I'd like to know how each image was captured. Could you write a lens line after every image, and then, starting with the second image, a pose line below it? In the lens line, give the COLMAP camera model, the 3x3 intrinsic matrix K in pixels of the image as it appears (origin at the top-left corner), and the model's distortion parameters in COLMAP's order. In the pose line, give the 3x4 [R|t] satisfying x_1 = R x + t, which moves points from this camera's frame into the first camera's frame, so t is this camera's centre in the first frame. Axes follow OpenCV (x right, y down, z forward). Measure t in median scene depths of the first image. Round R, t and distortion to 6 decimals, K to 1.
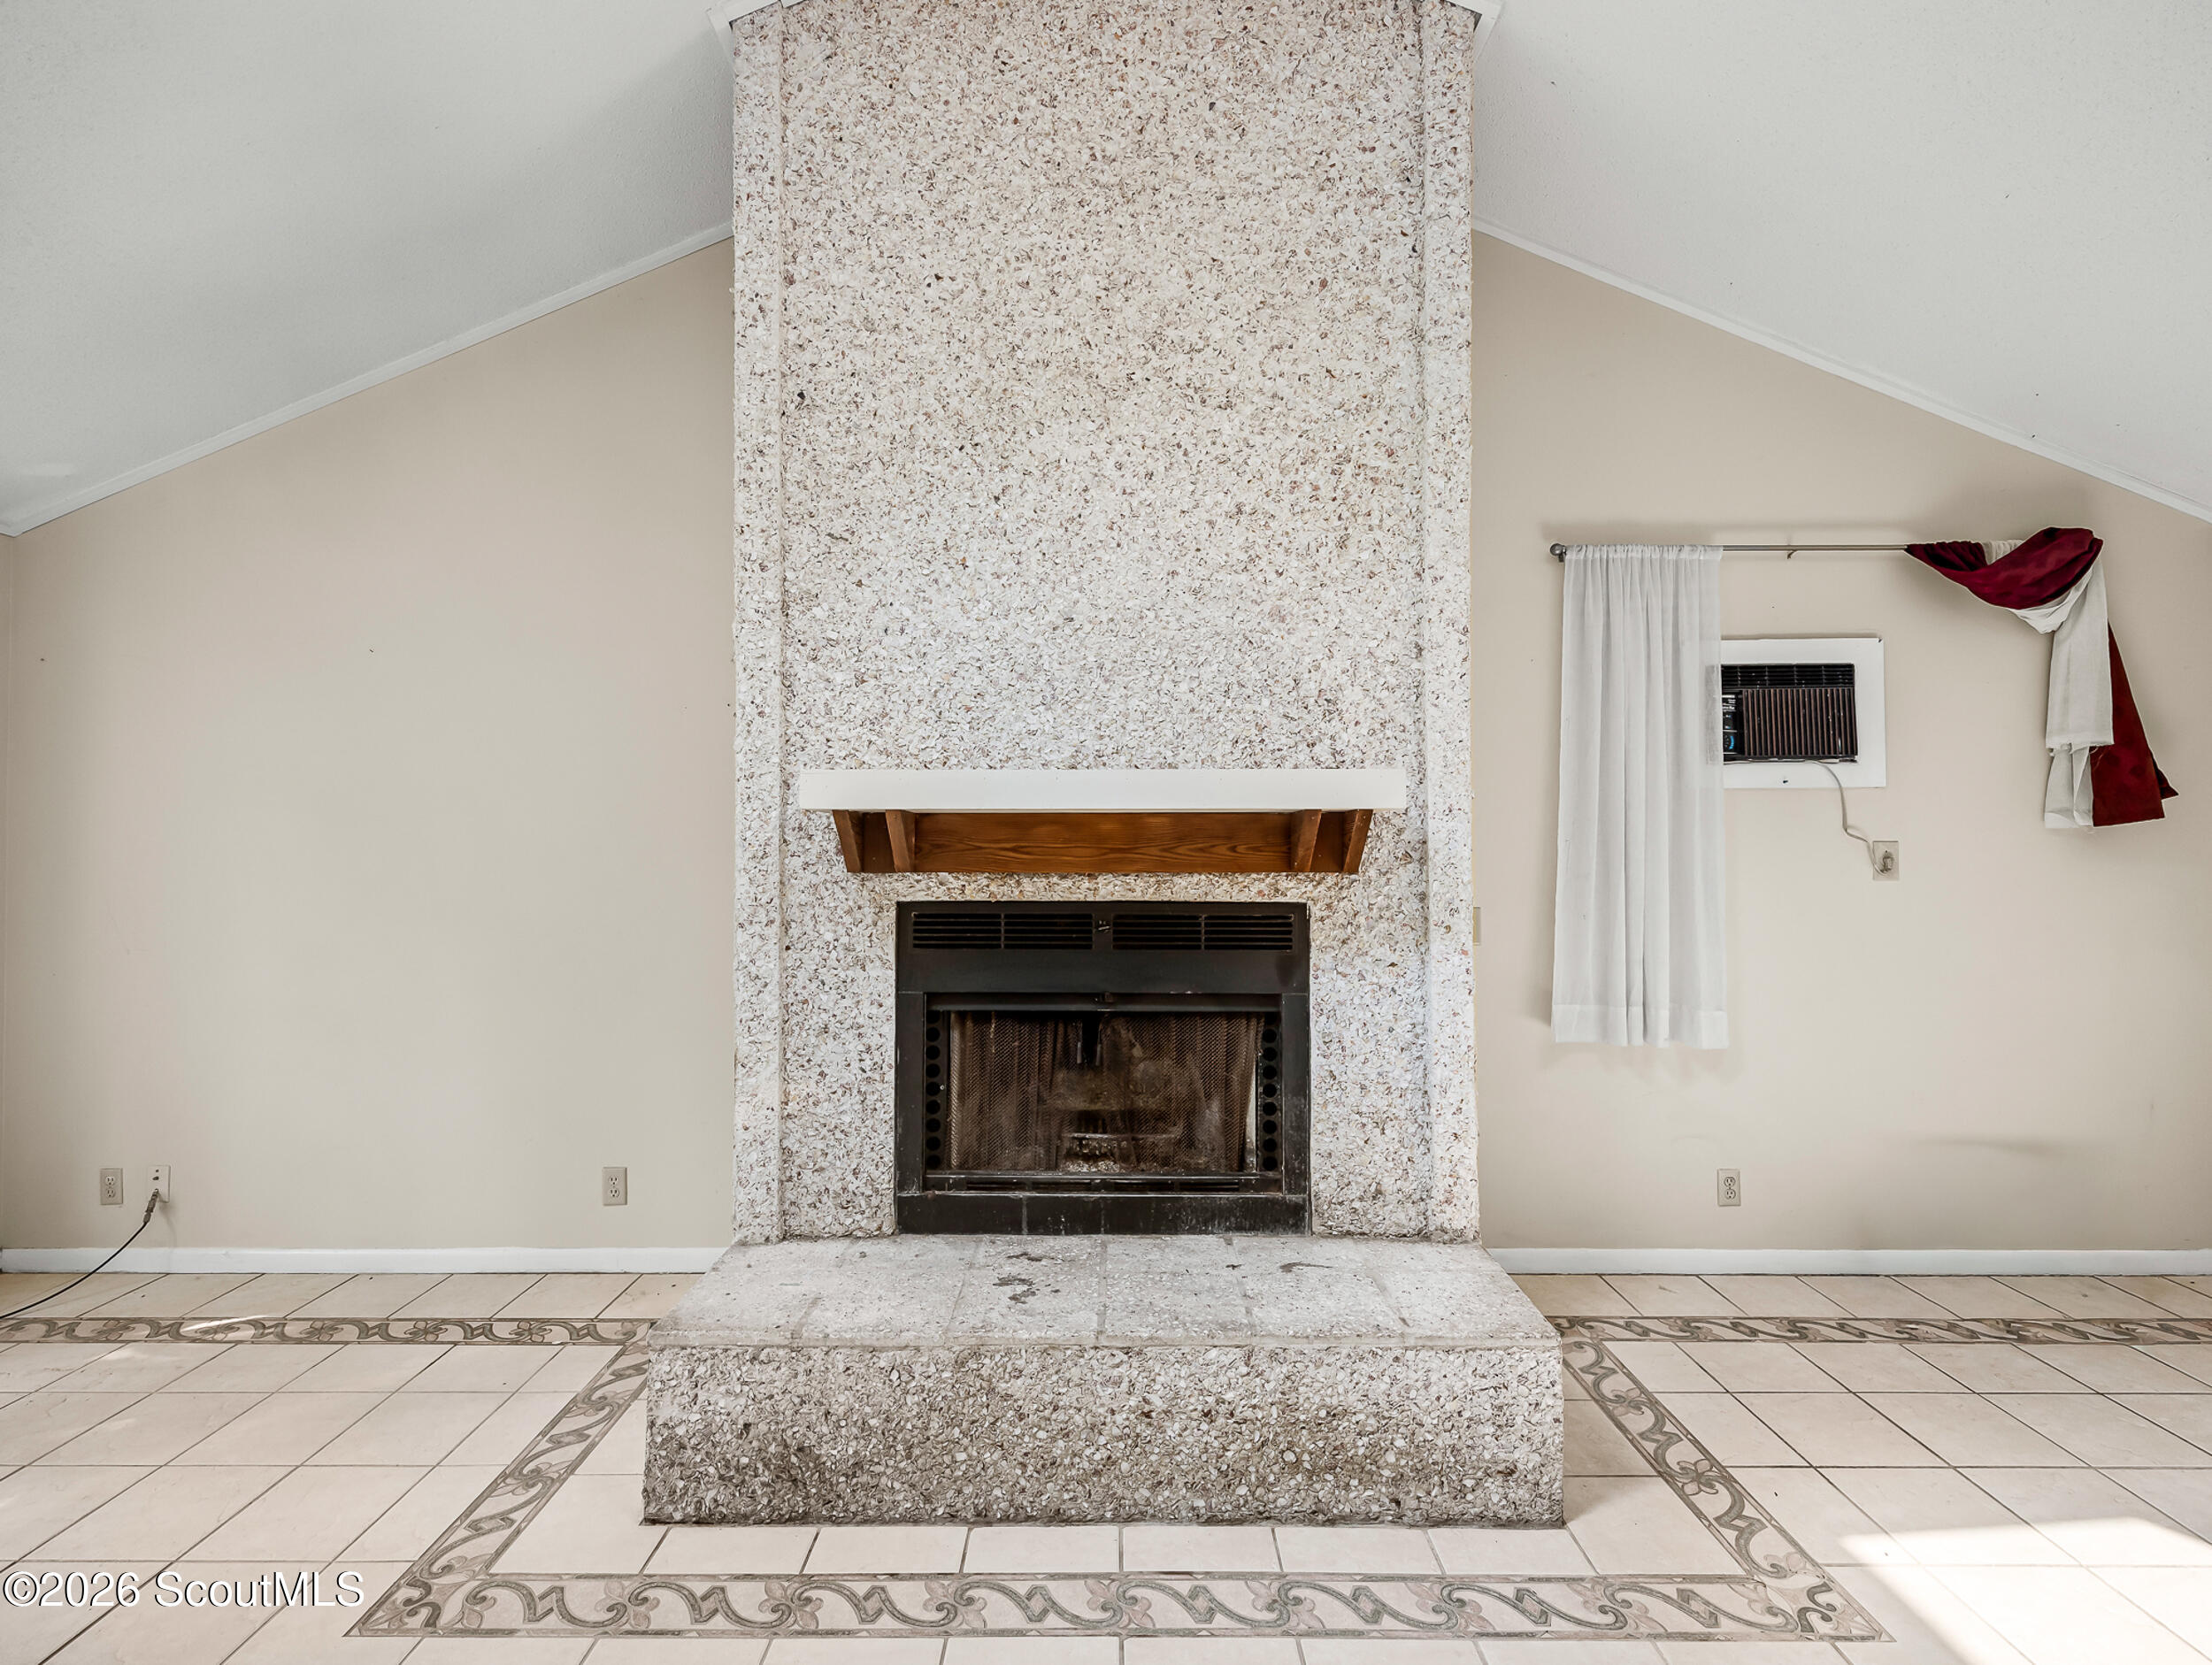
lens RADIAL K [[987.1, 0, 1106.0], [0, 987.1, 832.5], [0, 0, 1]] dist [0.001334, 0.000096]
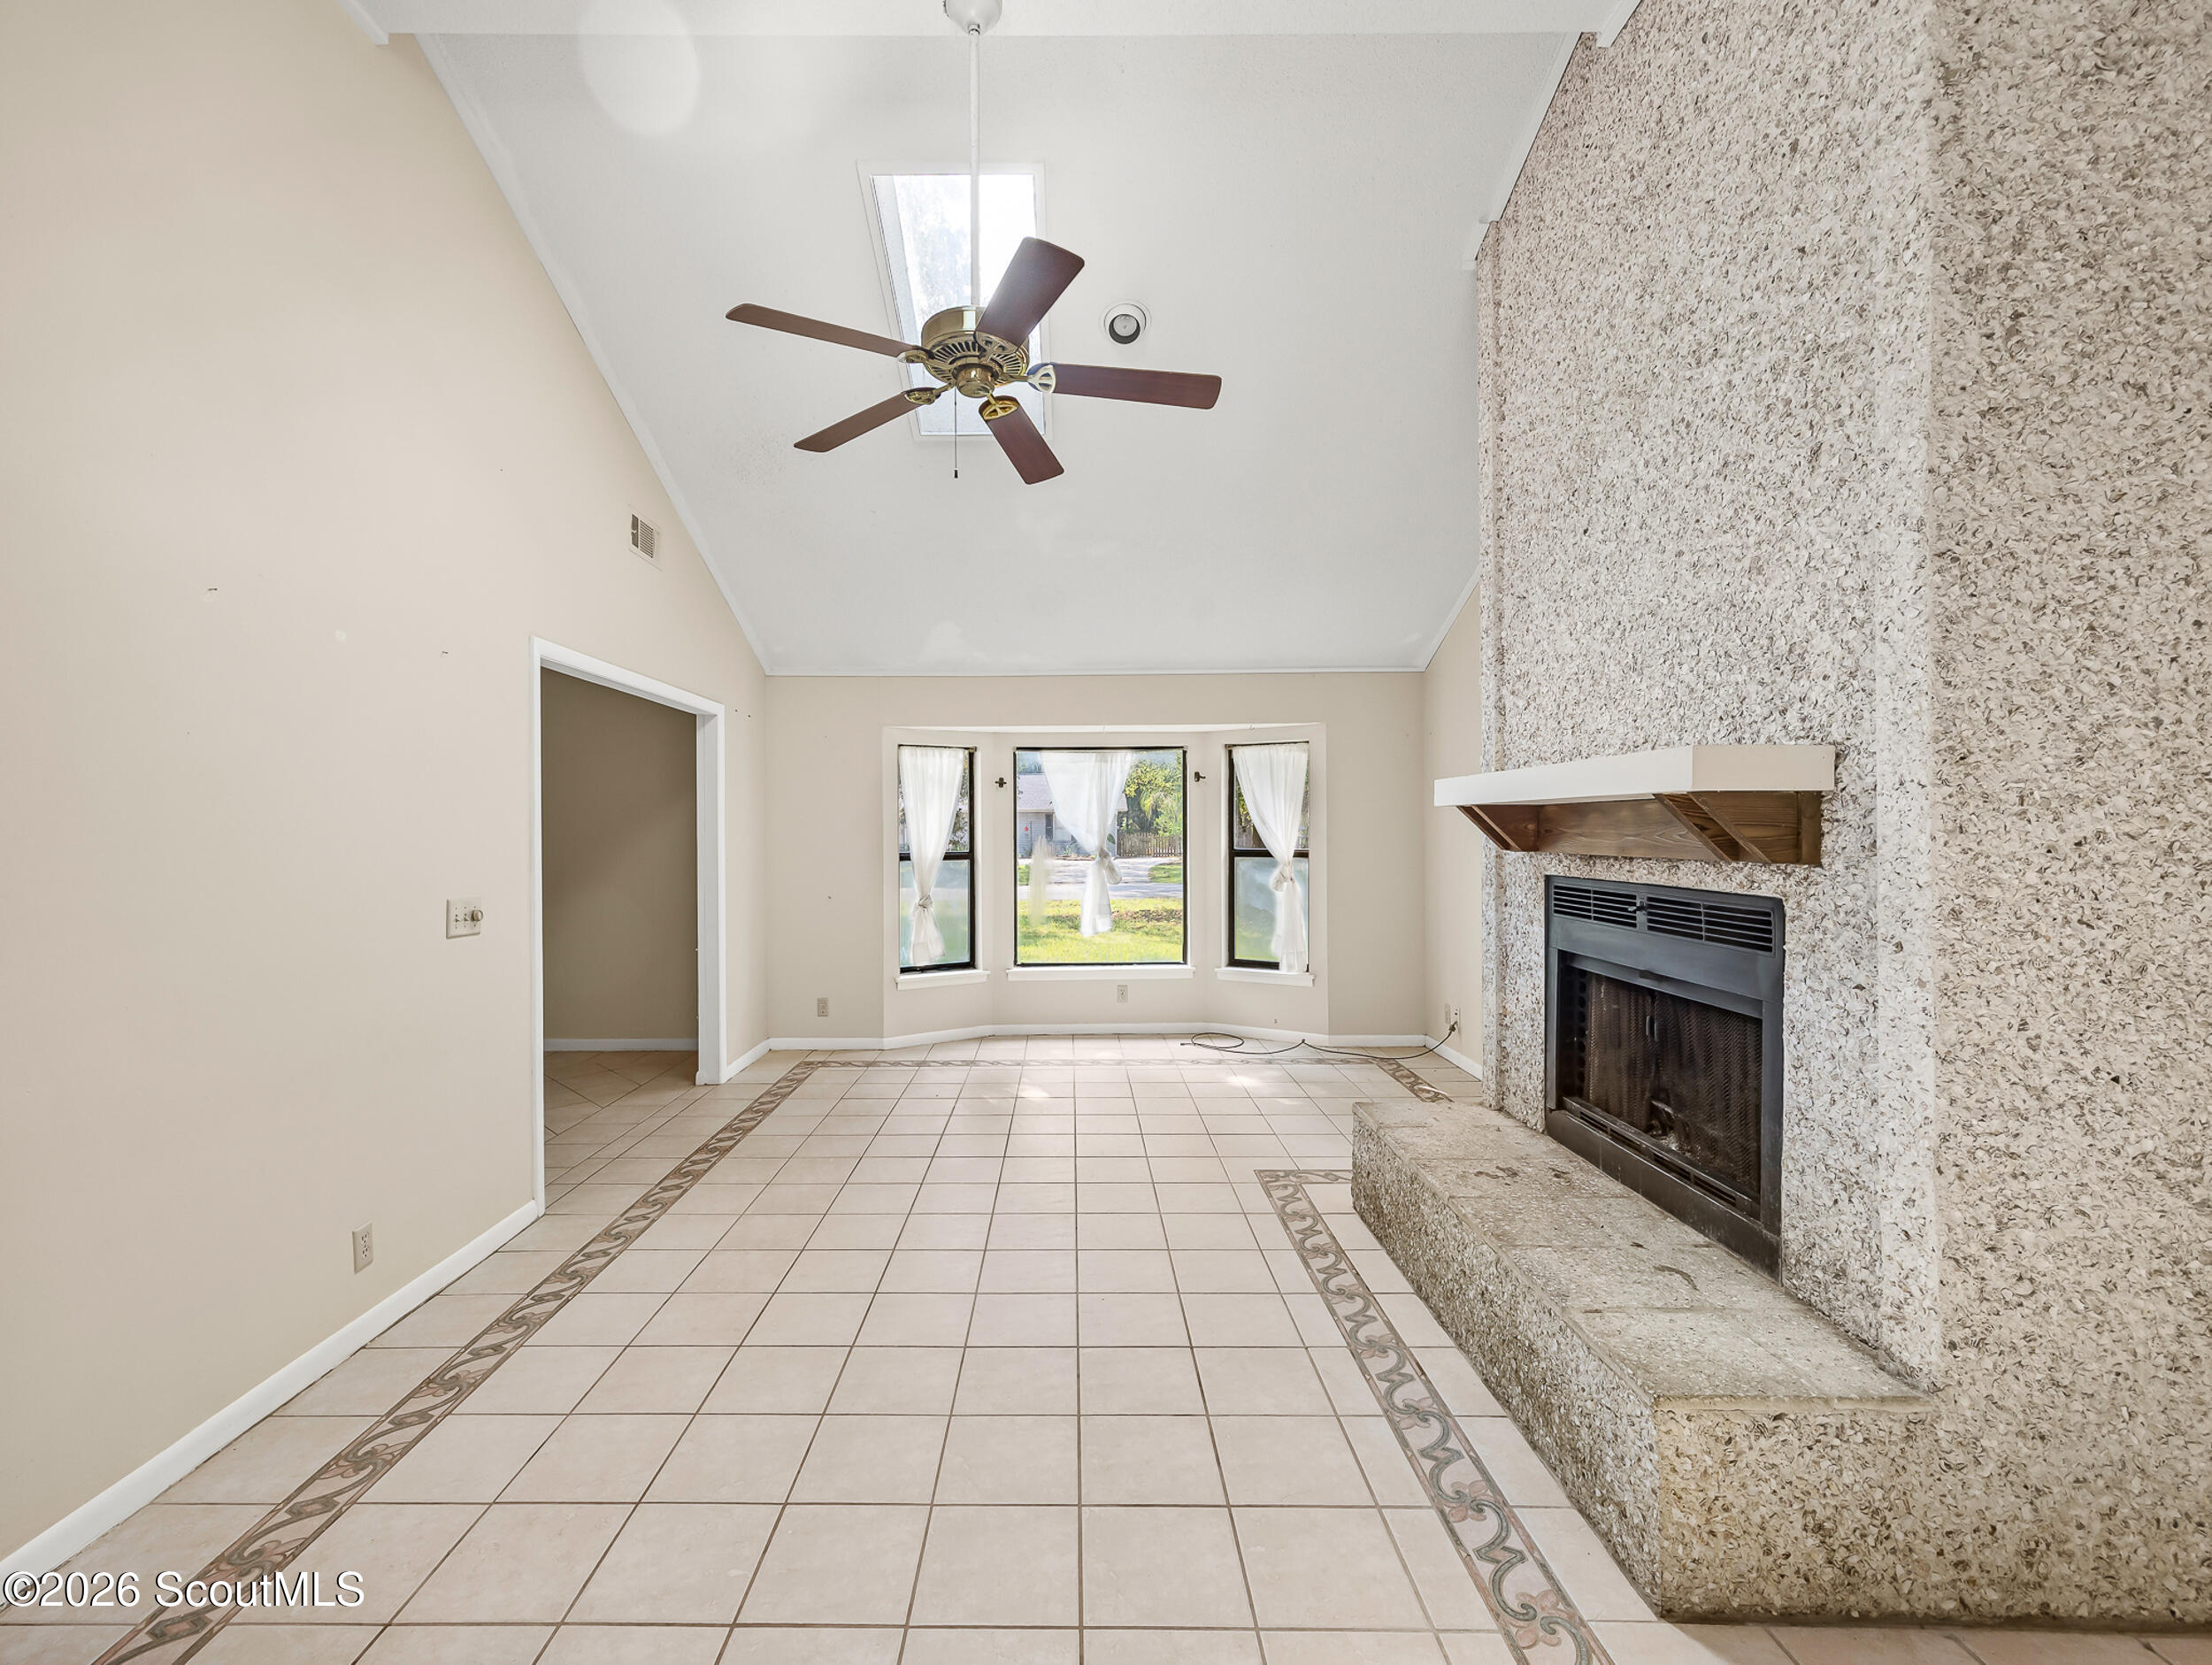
lens RADIAL K [[944.0, 0, 1111.2], [0, 944.0, 839.4], [0, 0, 1]] dist [-0.012023, 0.000499]
pose [[0.057375, 0.010981, -0.998292, 0.978683], [0.018136, 0.999763, 0.012040, 0.000099], [0.998188, -0.018796, 0.057162, 0.380501]]
